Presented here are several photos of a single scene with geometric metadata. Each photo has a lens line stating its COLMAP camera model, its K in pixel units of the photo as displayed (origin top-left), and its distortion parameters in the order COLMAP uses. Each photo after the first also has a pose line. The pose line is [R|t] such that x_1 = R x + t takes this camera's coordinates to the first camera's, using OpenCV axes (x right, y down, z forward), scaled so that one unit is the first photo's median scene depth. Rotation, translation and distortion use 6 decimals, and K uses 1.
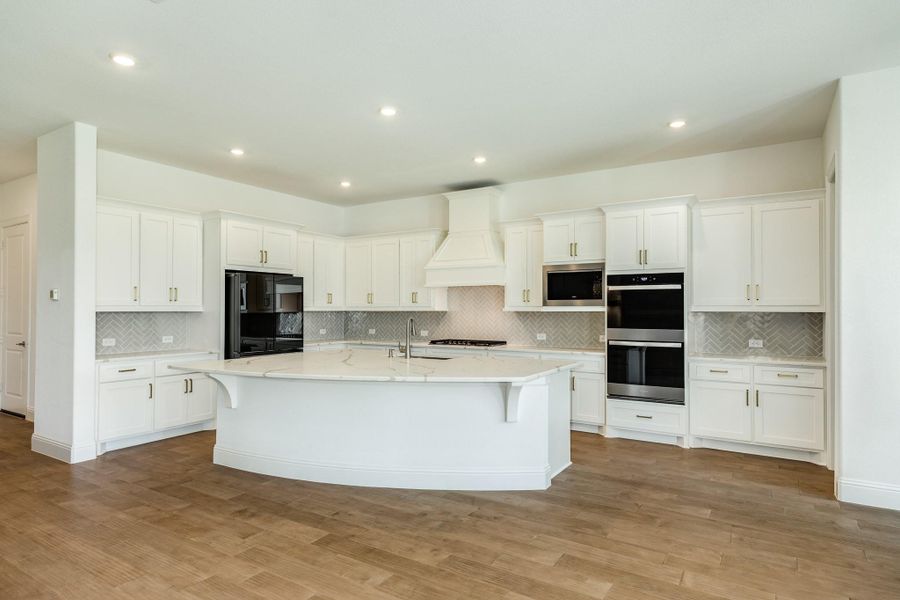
lens RADIAL K [[500.3, 0, 448.9], [0, 500.3, 298.4], [0, 0, 1]] dist [0.005534, 0.001626]
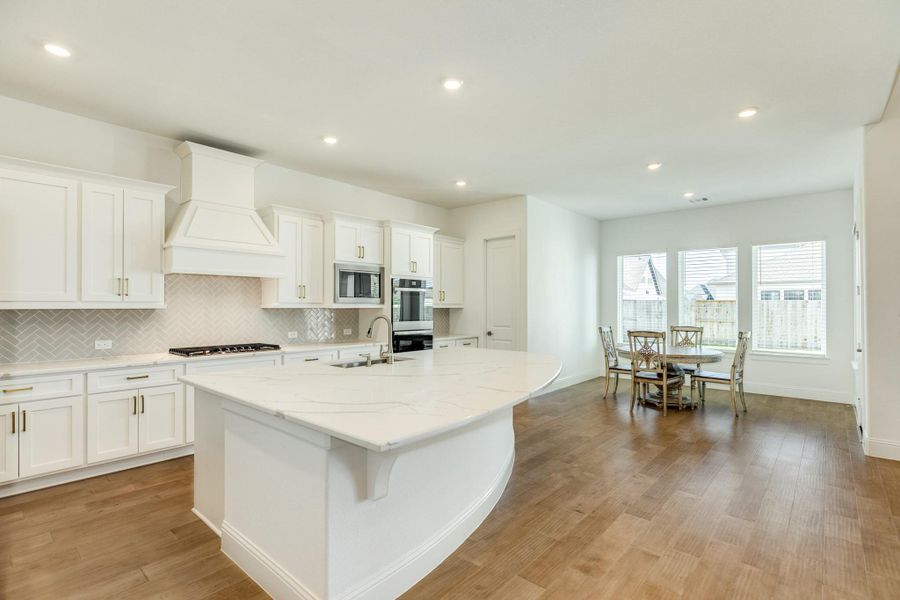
lens RADIAL K [[422.2, 0, 450.0], [0, 422.2, 306.4], [0, 0, 1]] dist [0.003617, 0.000195]
pose [[0.180753, -0.003669, 0.983522, -1.054291], [-0.025902, 0.999628, 0.008490, 0.014498], [-0.983187, -0.027010, 0.180591, 1.055812]]
